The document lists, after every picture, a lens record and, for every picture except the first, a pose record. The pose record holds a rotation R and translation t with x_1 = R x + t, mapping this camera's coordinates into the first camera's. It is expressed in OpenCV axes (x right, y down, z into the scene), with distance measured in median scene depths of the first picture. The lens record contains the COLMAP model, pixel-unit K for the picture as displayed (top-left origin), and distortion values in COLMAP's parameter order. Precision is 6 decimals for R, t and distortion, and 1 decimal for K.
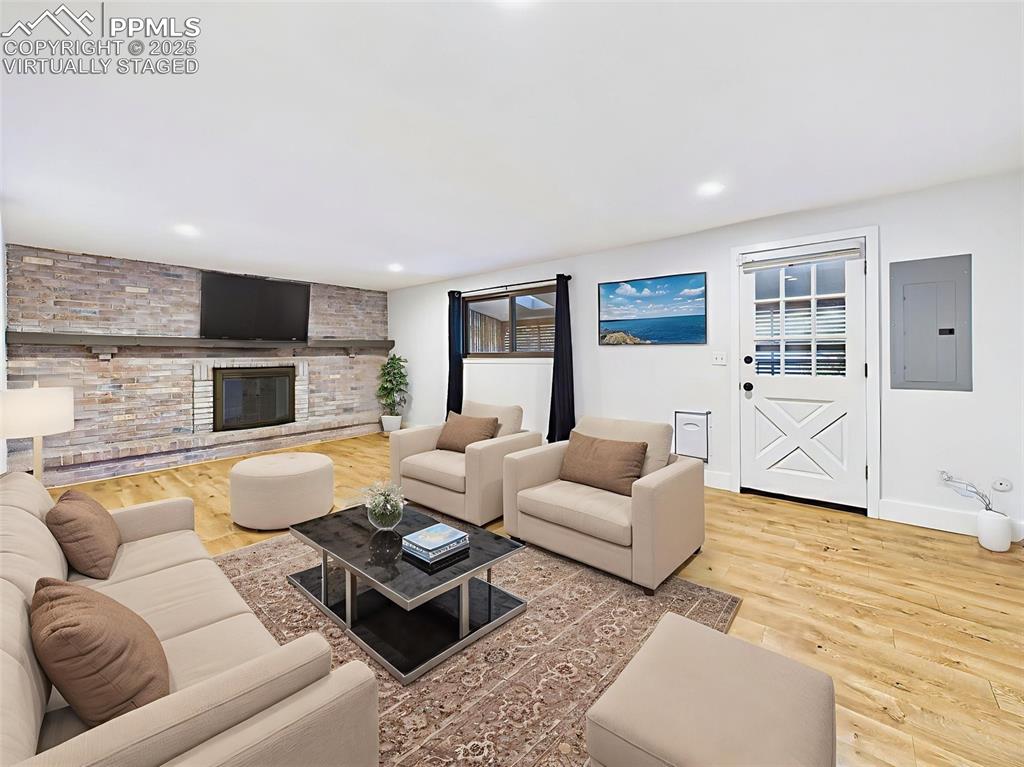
lens RADIAL K [[412.5, 0, 512.0], [0, 412.5, 351.9], [0, 0, 1]] dist [0.002417, -0.000588]
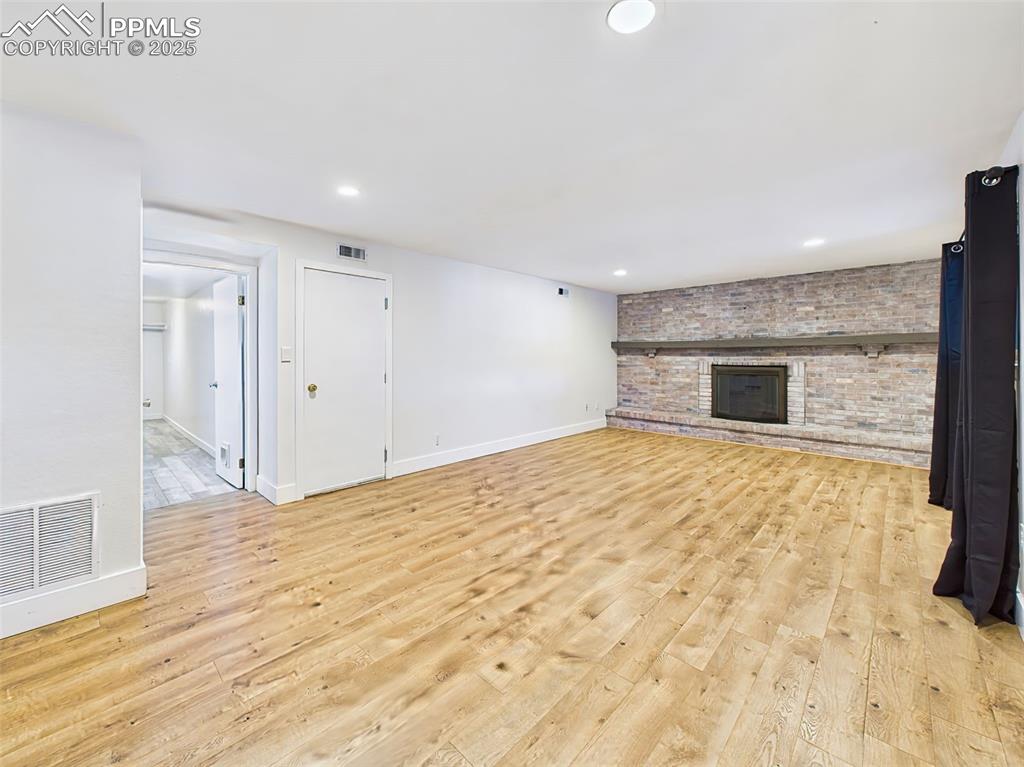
lens RADIAL K [[412.5, 0, 512.0], [0, 412.5, 351.9], [0, 0, 1]] dist [0.002417, -0.000588]
pose [[-0.058717, -0.001825, -0.998273, 0.536173], [0.008055, 0.999965, -0.002302, -0.000971], [0.998242, -0.008177, -0.058700, 0.486071]]
